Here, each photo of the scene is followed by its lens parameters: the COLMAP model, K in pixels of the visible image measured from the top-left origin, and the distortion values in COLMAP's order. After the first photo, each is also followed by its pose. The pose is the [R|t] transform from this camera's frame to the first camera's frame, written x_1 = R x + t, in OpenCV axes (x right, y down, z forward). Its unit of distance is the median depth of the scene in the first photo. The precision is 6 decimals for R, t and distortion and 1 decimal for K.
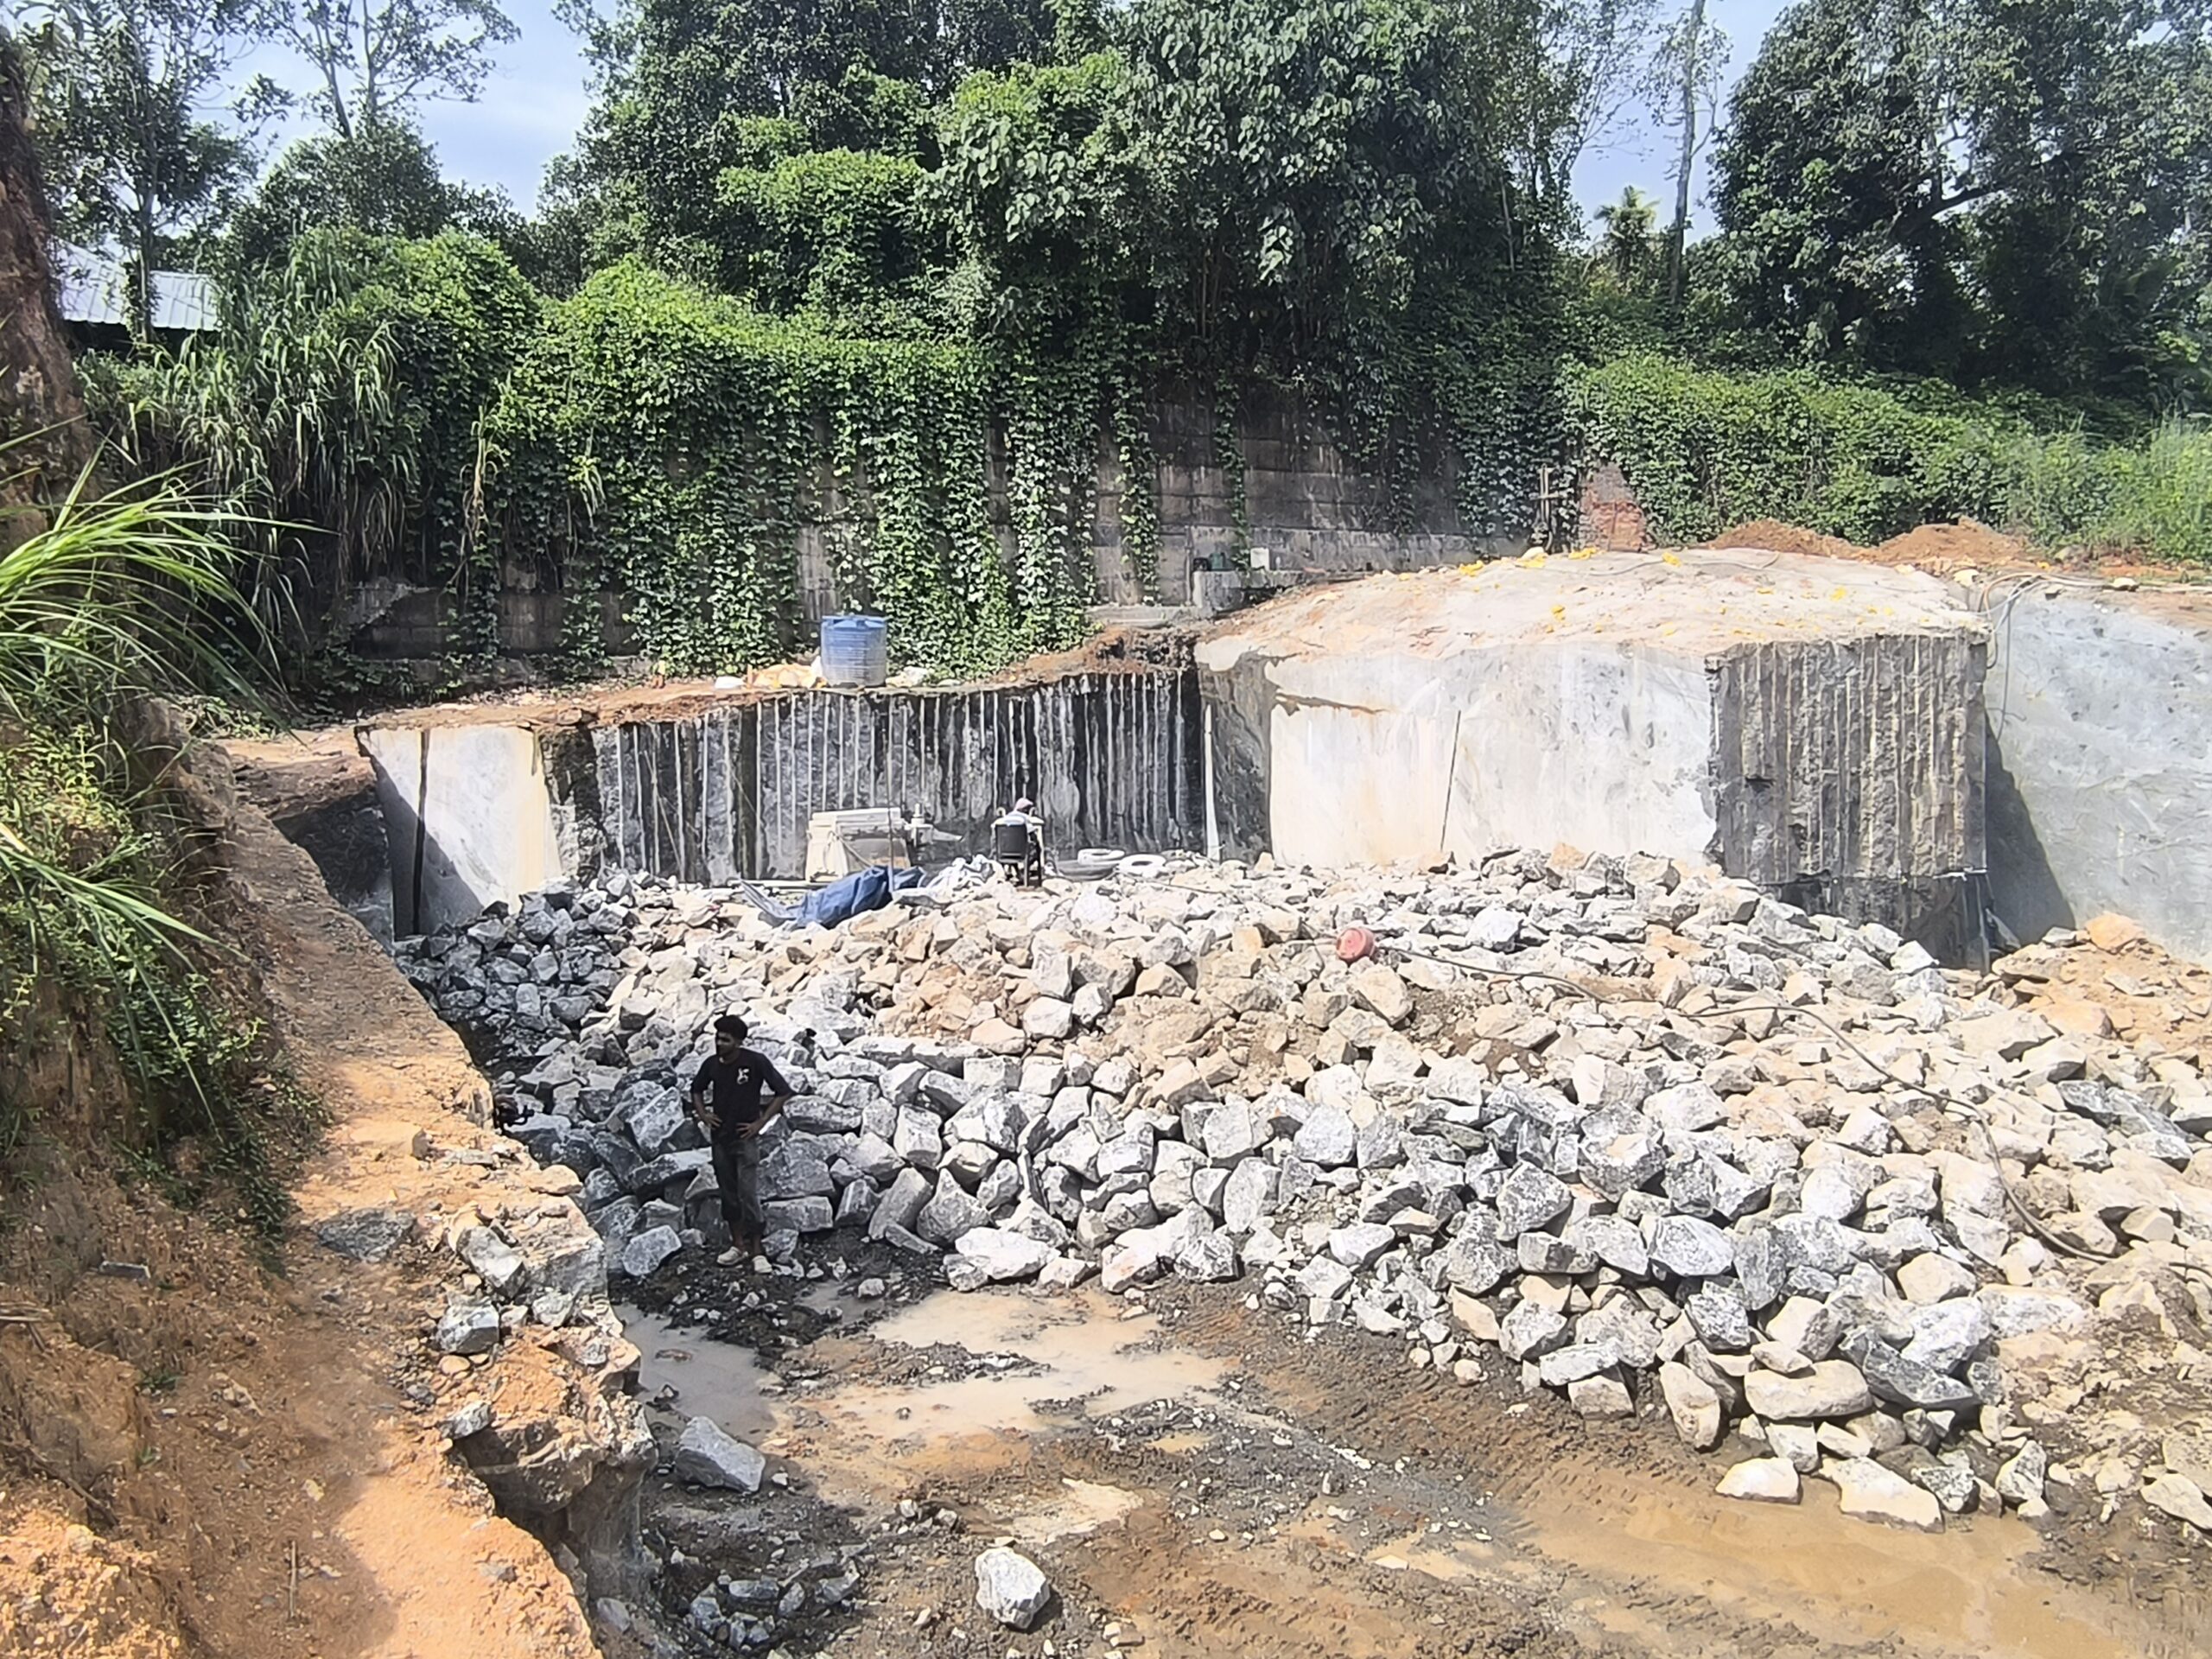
lens RADIAL K [[1768.5, 0, 1118.4], [0, 1768.5, 824.2], [0, 0, 1]] dist [-0.078784, 0.078282]
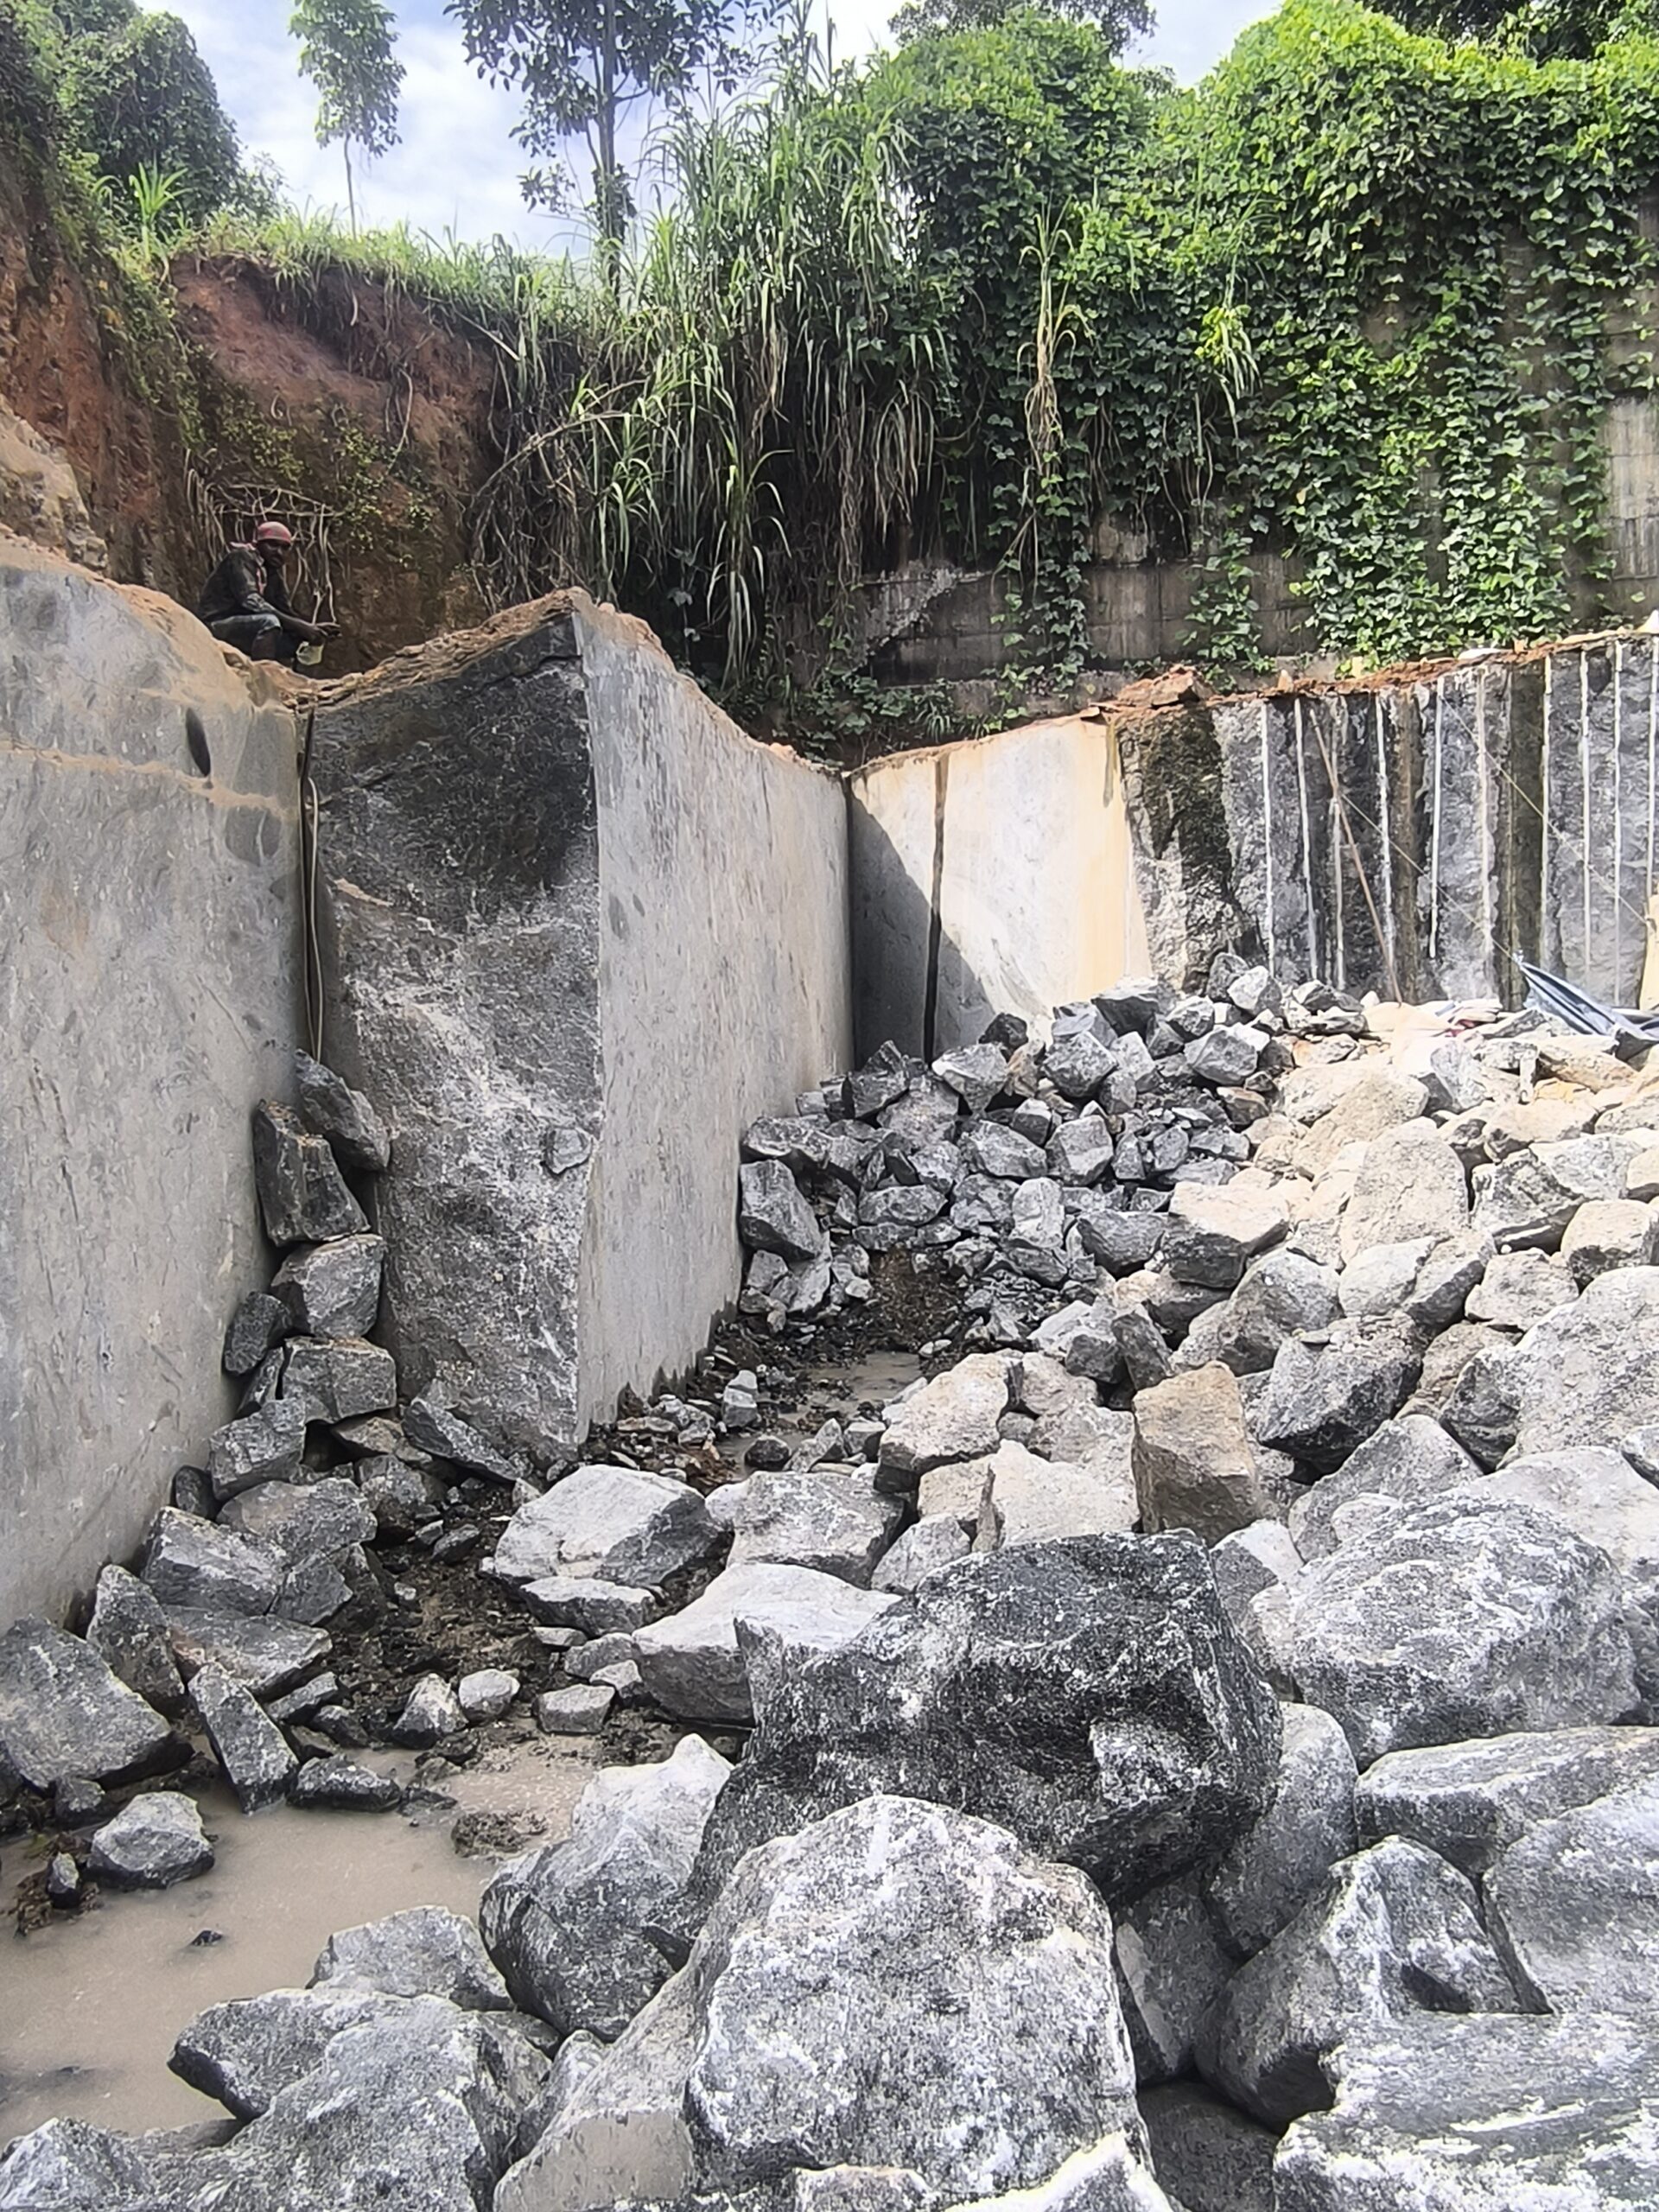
lens RADIAL K [[1768.5, 0, 829.5], [0, 1768.5, 1106.0], [0, 0, 1]] dist [-0.078784, 0.078282]
pose [[0.850611, 0.014612, -0.525592, -0.103669], [-0.010032, 0.999883, 0.011561, 0.049194], [0.525699, -0.004561, 0.850658, 0.423125]]
